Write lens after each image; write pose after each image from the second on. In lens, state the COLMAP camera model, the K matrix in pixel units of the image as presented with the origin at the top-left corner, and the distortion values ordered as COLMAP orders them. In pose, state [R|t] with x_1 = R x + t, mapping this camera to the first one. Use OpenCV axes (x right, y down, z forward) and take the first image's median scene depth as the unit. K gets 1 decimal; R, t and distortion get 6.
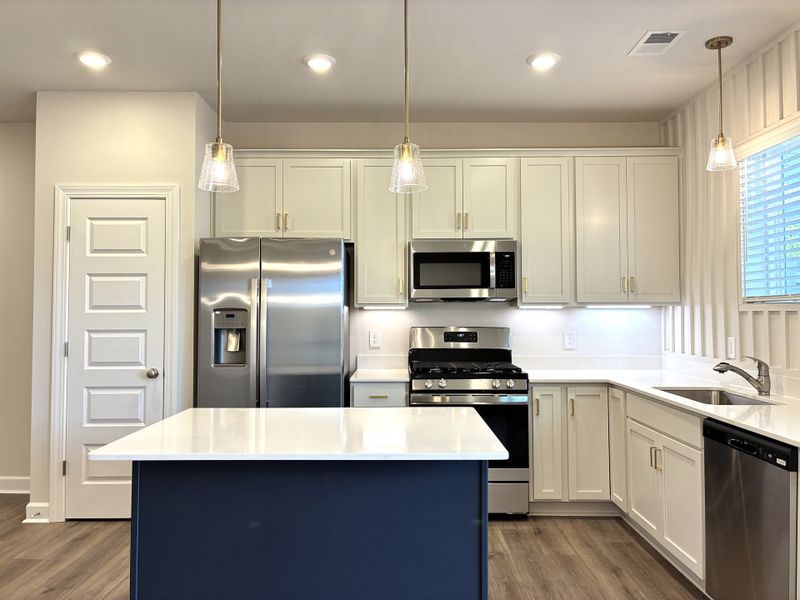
lens RADIAL K [[621.3, 0, 397.8], [0, 621.3, 289.5], [0, 0, 1]] dist [0.054470, -0.006956]
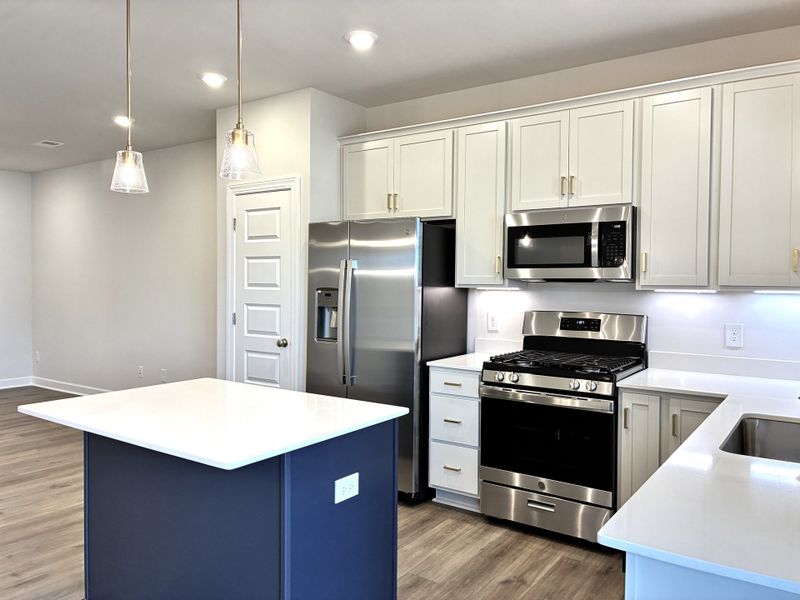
lens RADIAL K [[621.3, 0, 397.8], [0, 621.3, 289.5], [0, 0, 1]] dist [0.054470, -0.006956]
pose [[0.815612, 0.017271, -0.578341, 0.434374], [0.013562, 0.998709, 0.048950, -0.017080], [0.578440, -0.047767, 0.814325, 0.190660]]
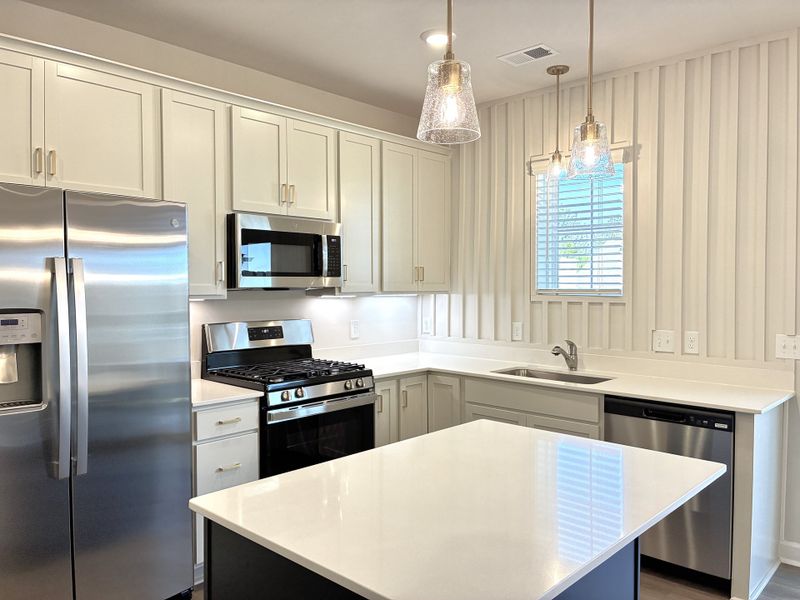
lens RADIAL K [[606.2, 0, 400.0], [0, 606.2, 300.0], [0, 0, 1]] dist [0.044214, -0.060377]
pose [[0.679648, -0.016450, 0.733354, -0.418305], [-0.030643, 0.998239, 0.050791, -0.016382], [-0.732898, -0.056992, 0.677947, 0.356021]]
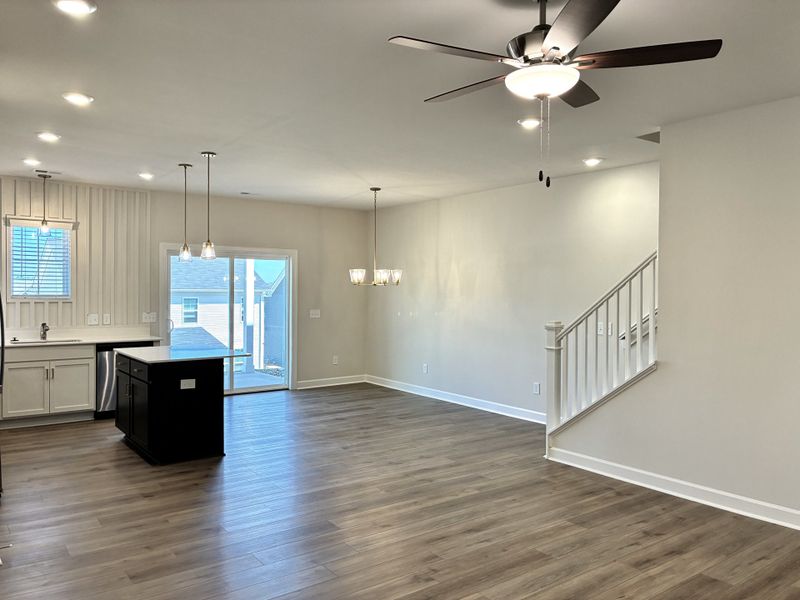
lens RADIAL K [[621.3, 0, 397.8], [0, 621.3, 289.5], [0, 0, 1]] dist [0.054470, -0.006956]
pose [[-0.595526, 0.000240, 0.803336, -1.559262], [-0.035570, 0.999011, -0.026667, 0.003545], [-0.802548, -0.044455, -0.594929, 1.060541]]
